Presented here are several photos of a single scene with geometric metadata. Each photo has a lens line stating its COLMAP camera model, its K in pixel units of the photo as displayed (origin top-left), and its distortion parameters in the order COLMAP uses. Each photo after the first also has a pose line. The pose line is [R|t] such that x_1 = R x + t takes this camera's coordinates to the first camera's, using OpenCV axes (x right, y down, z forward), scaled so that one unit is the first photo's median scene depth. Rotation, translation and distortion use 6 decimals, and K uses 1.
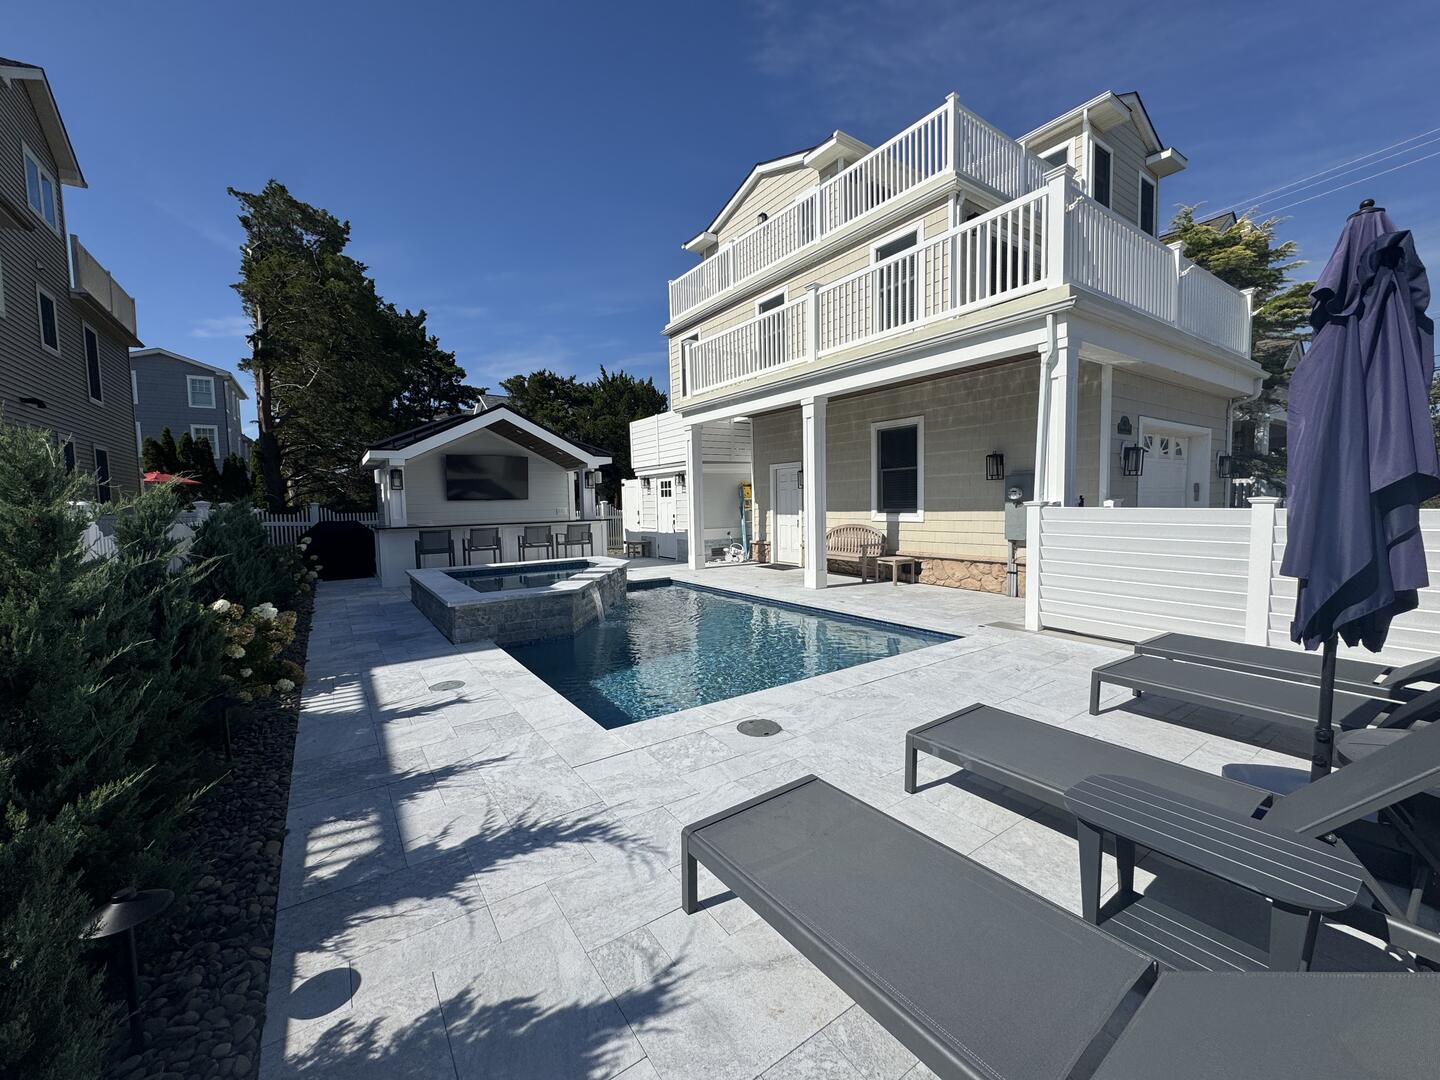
lens RADIAL K [[577.7, 0, 720.0], [0, 577.7, 540.0], [0, 0, 1]] dist [-0.002847, -0.000092]
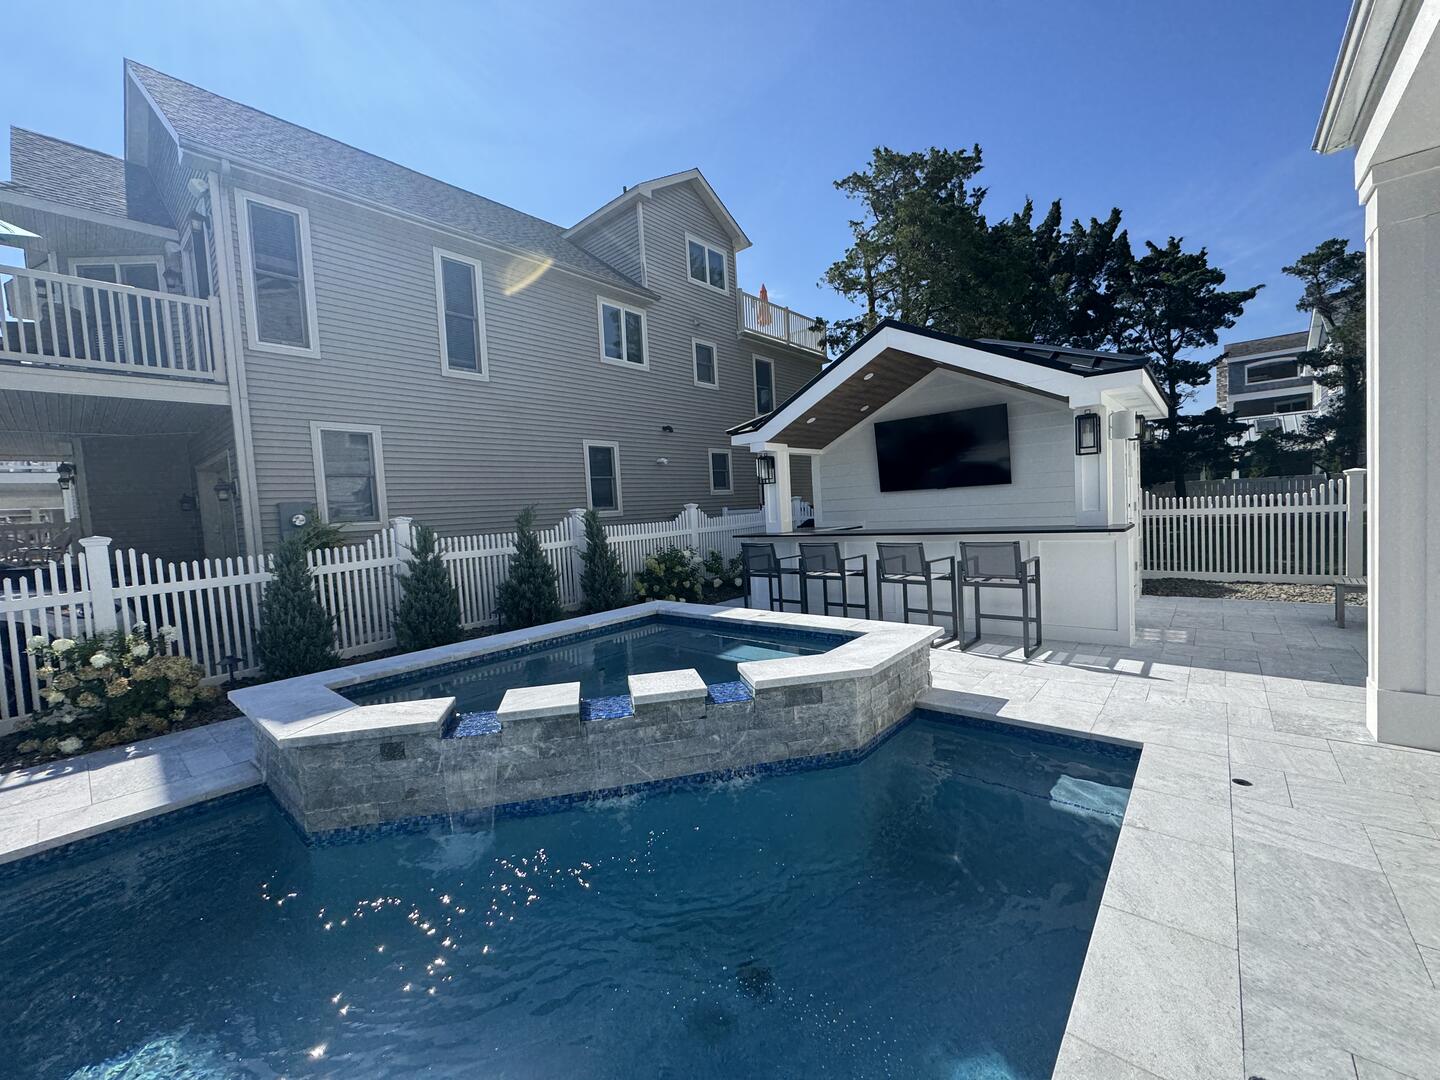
lens RADIAL K [[577.7, 0, 720.0], [0, 577.7, 540.0], [0, 0, 1]] dist [-0.002847, -0.000092]
pose [[0.254490, 0.054157, -0.965558, 0.118702], [-0.009039, 0.998520, 0.053623, -0.042013], [0.967033, -0.004919, 0.254603, 0.605338]]
